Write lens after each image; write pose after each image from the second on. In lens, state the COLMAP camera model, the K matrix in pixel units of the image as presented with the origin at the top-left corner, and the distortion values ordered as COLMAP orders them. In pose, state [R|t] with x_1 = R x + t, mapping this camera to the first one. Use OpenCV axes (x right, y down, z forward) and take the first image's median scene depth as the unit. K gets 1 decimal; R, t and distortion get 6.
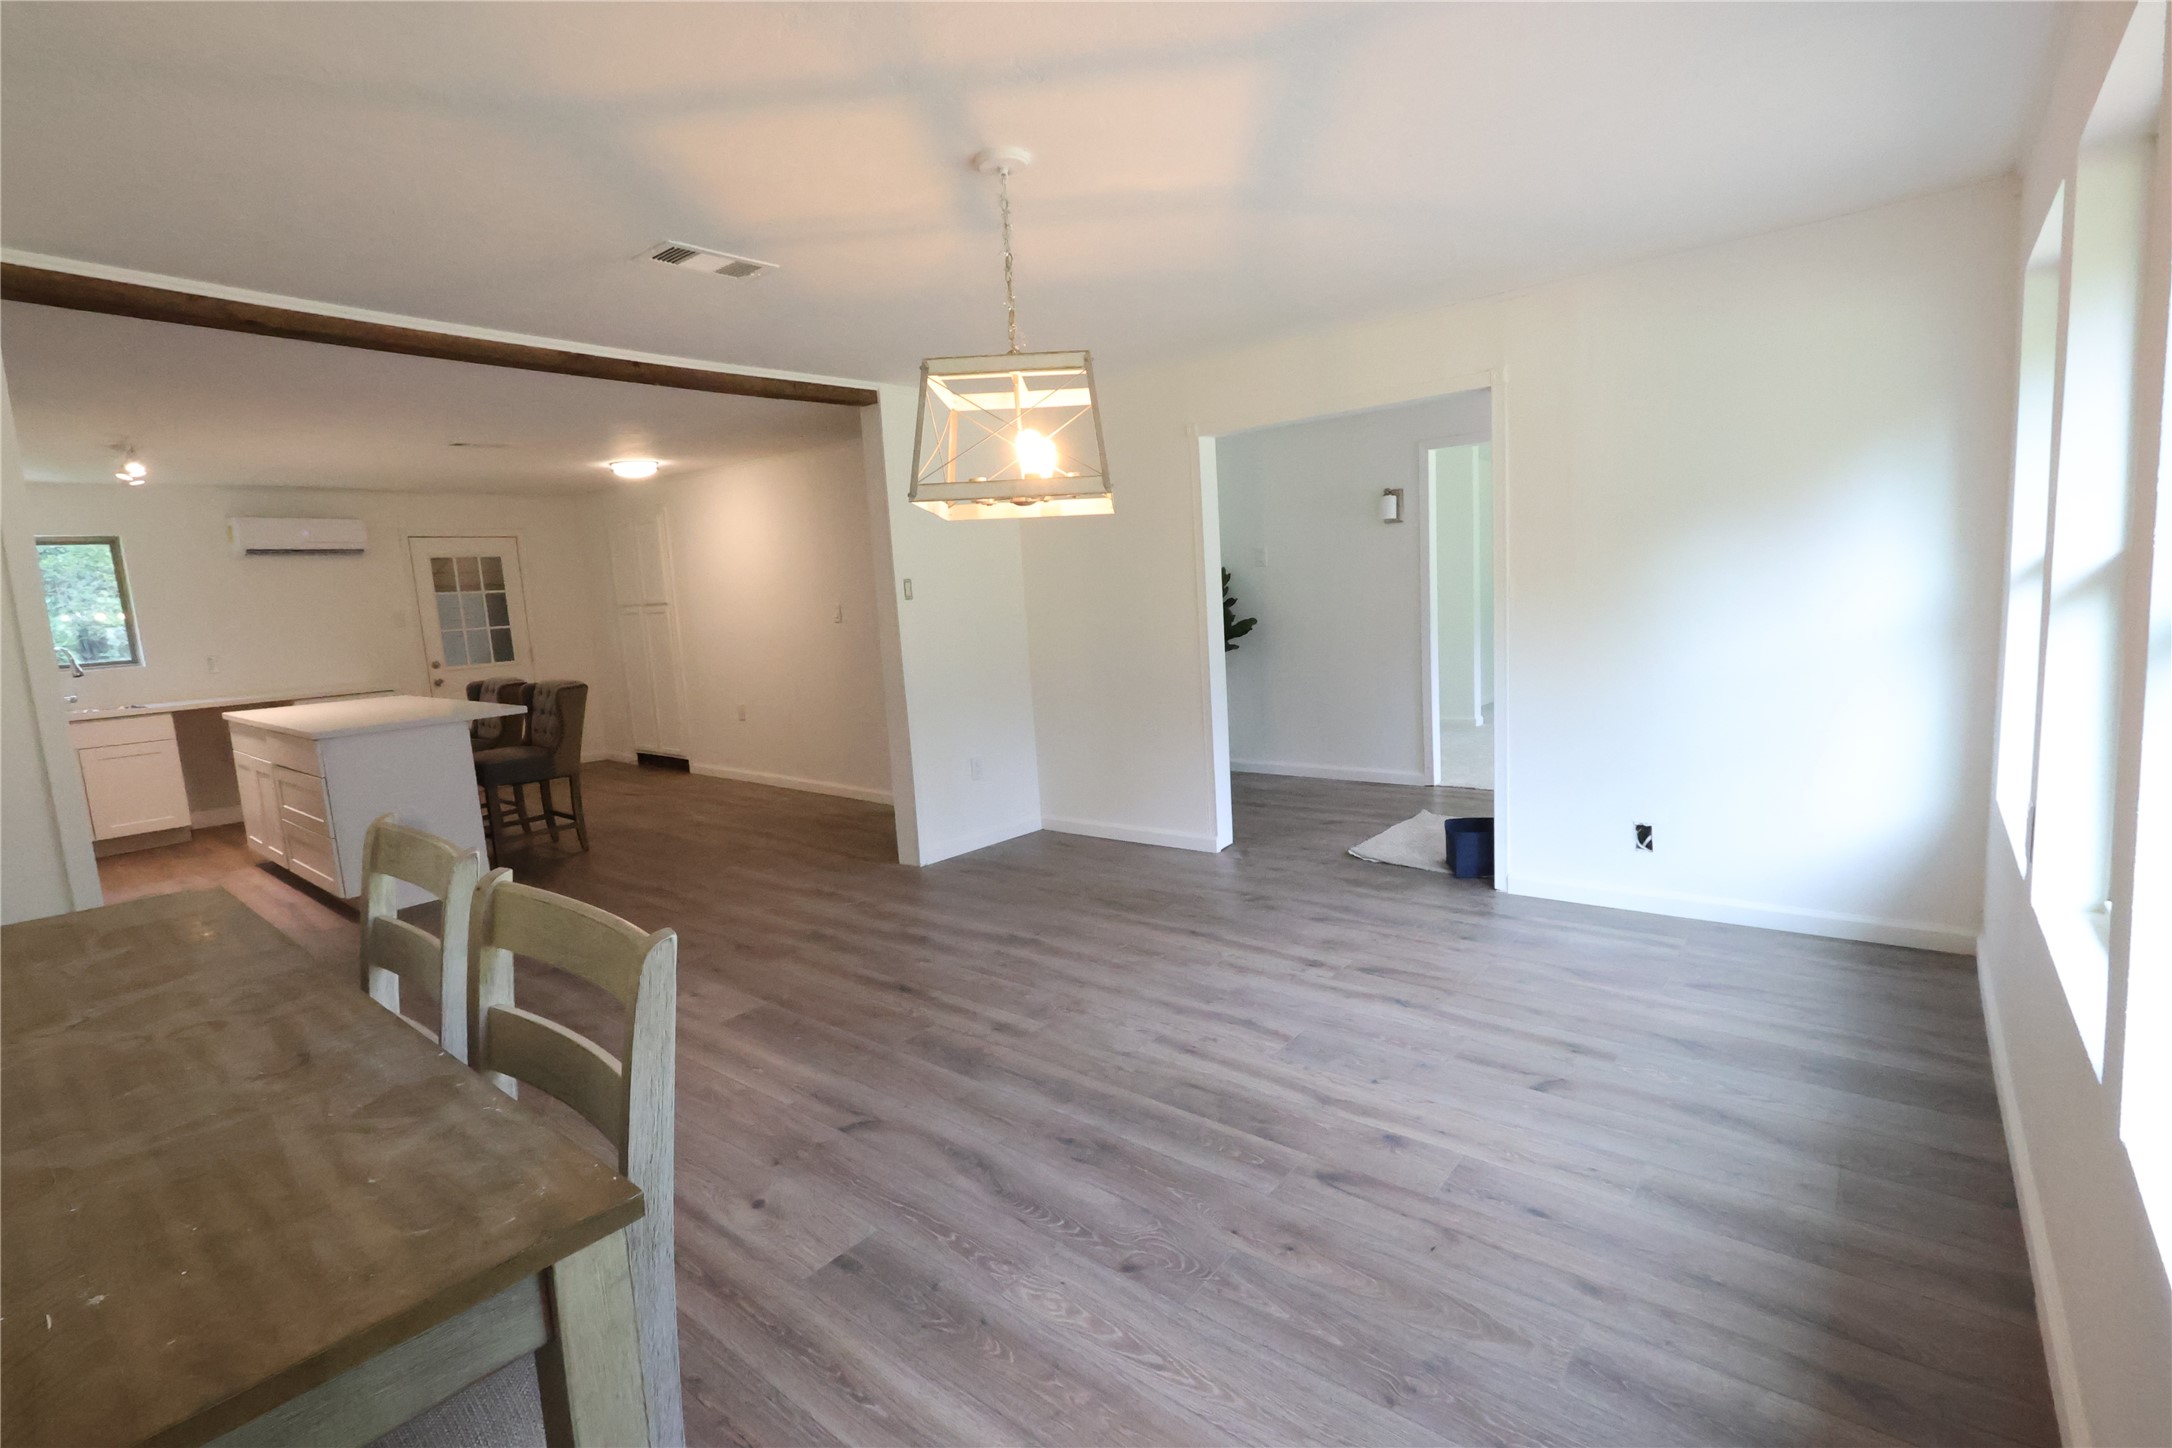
lens RADIAL K [[991.7, 0, 1087.4], [0, 991.7, 723.3], [0, 0, 1]] dist [-0.000883, -0.000777]
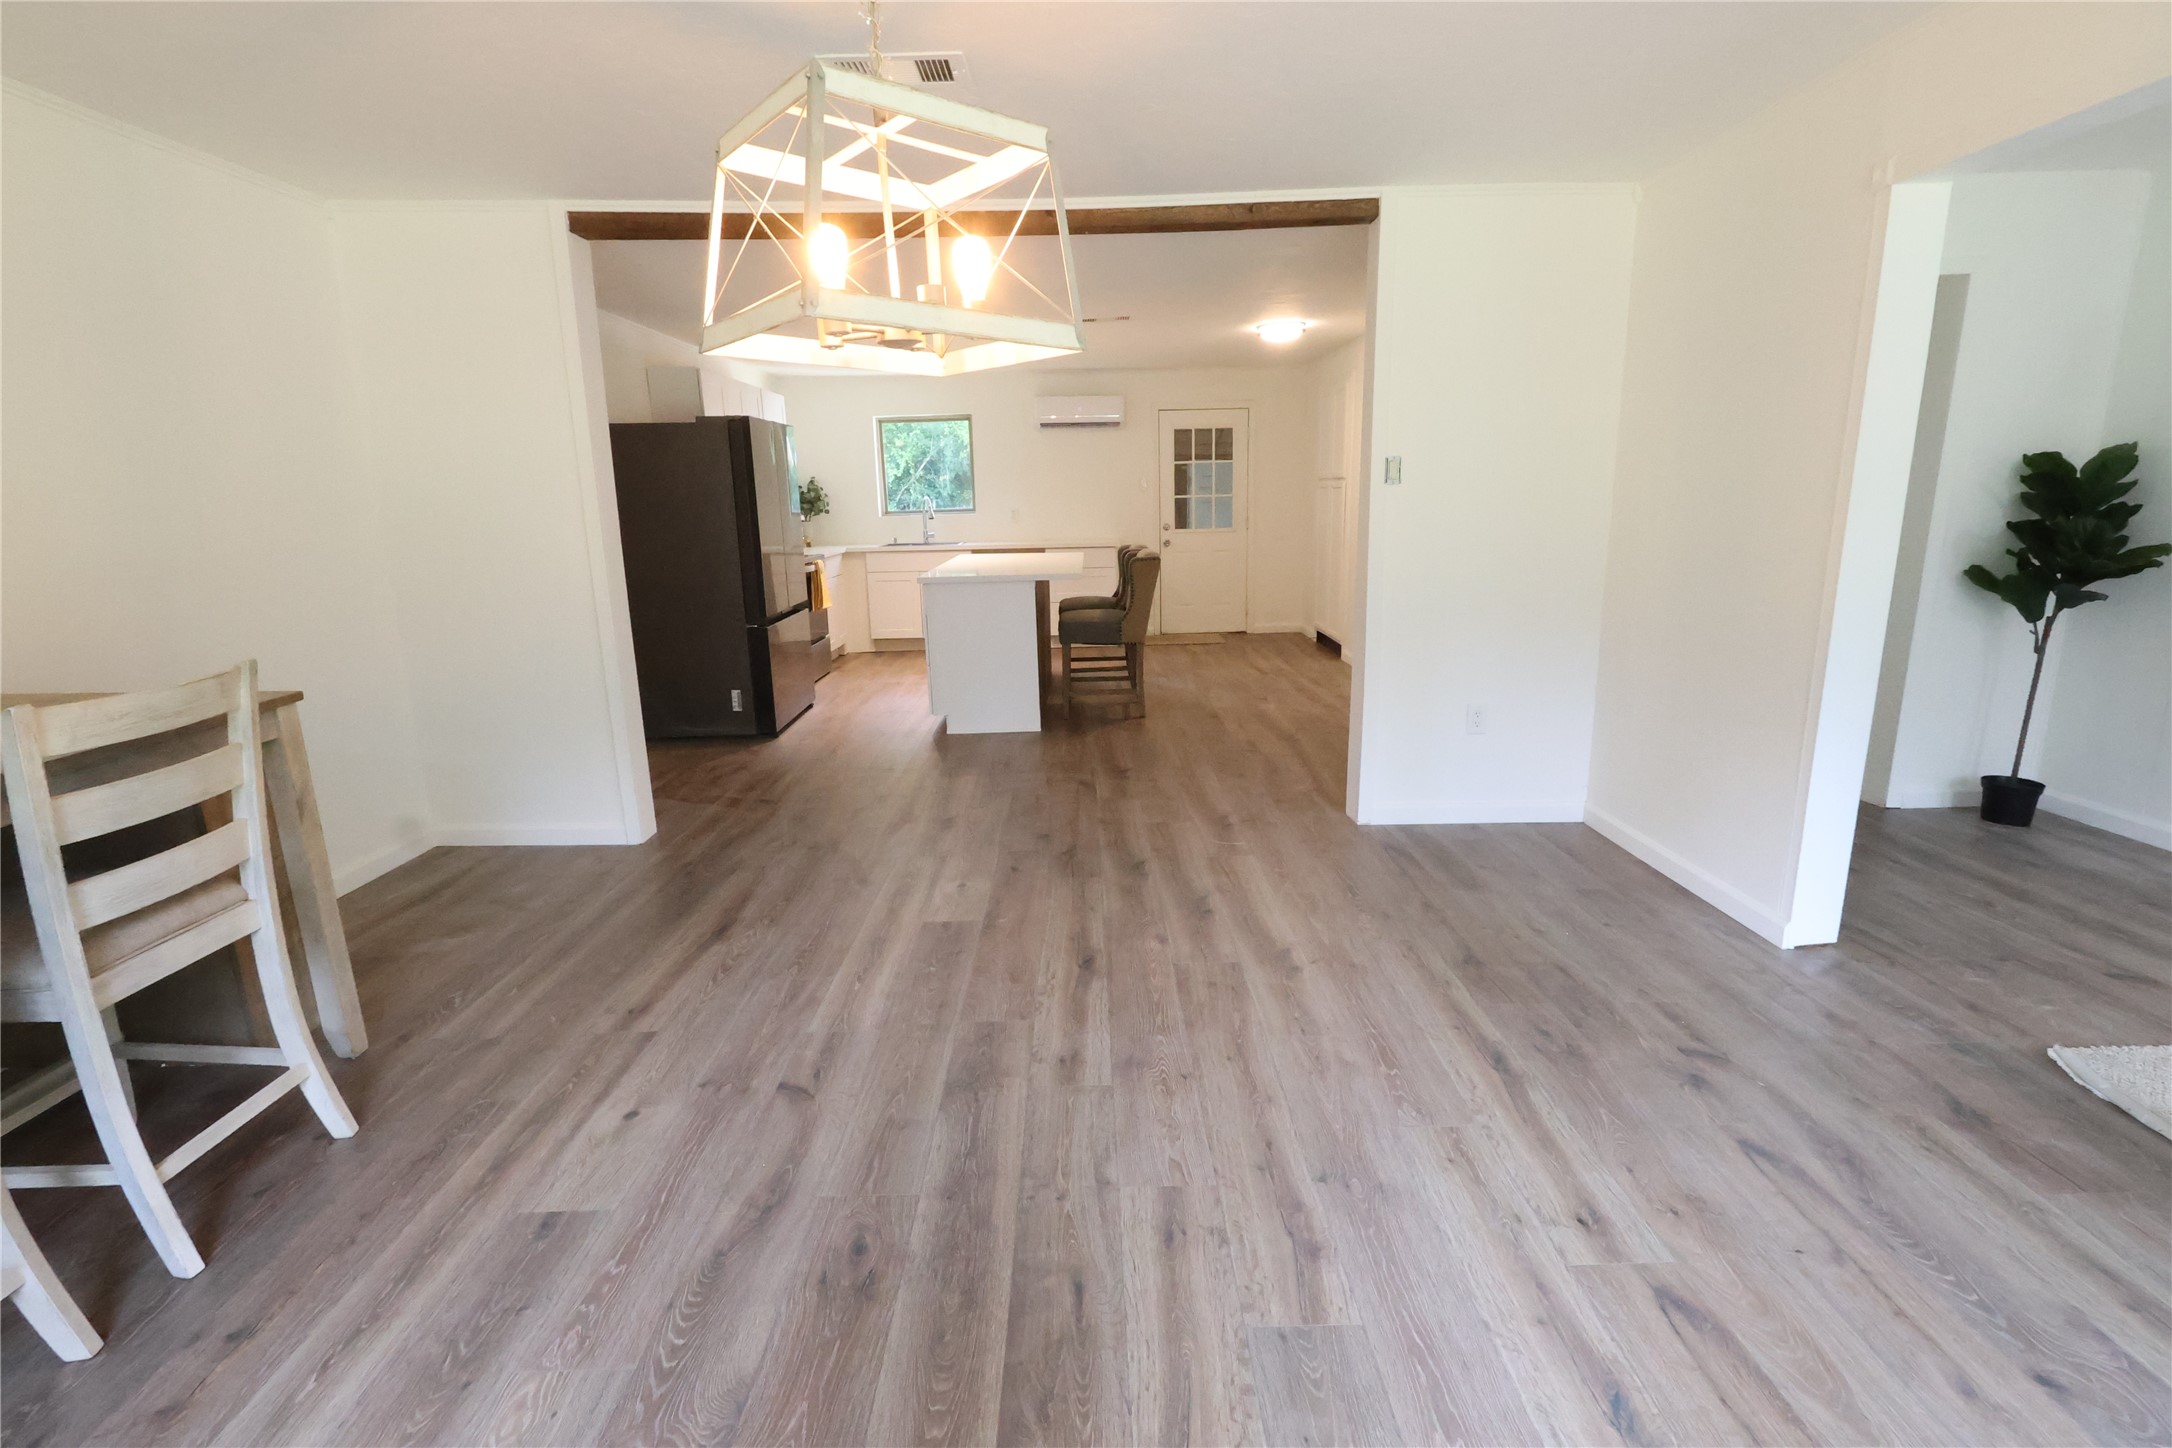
lens RADIAL K [[991.7, 0, 1089.9], [0, 991.7, 718.1], [0, 0, 1]] dist [-0.000883, -0.000777]
pose [[0.646200, 0.209853, -0.733749, 0.337784], [-0.119646, 0.977419, 0.174174, -0.068616], [0.753731, -0.024761, 0.656716, 0.404919]]
